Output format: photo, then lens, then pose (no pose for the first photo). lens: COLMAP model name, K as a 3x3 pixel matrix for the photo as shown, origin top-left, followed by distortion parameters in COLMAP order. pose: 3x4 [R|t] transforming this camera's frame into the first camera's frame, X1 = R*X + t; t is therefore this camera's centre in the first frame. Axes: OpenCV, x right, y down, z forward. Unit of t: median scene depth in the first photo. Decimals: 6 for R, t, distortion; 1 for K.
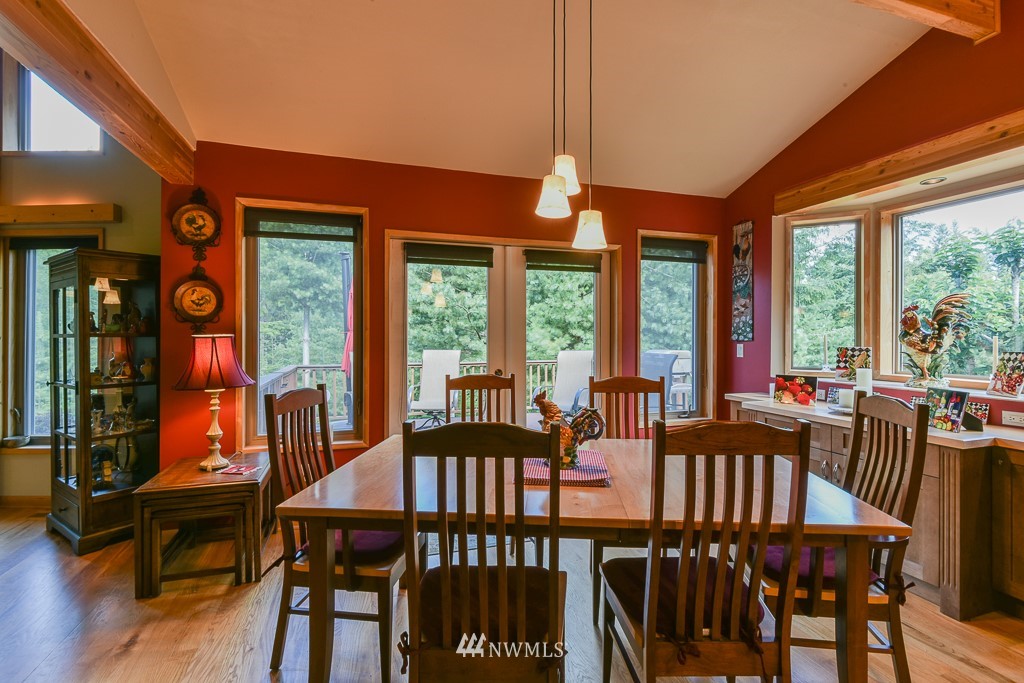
lens RADIAL K [[474.7, 0, 510.6], [0, 474.7, 336.3], [0, 0, 1]] dist [0.003931, -0.003457]
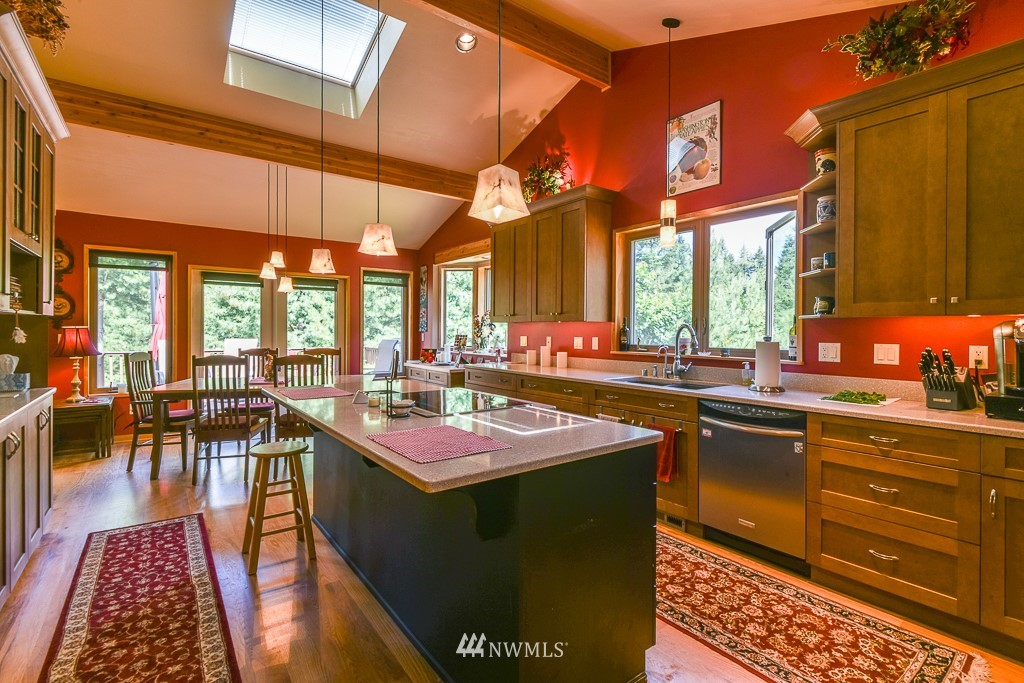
lens RADIAL K [[474.7, 0, 515.4], [0, 474.7, 334.0], [0, 0, 1]] dist [0.003931, -0.003457]
pose [[0.948229, 0.001774, 0.317583, 0.309825], [-0.005301, 0.999934, 0.010240, -0.002281], [-0.317544, -0.011393, 0.948175, -1.003137]]
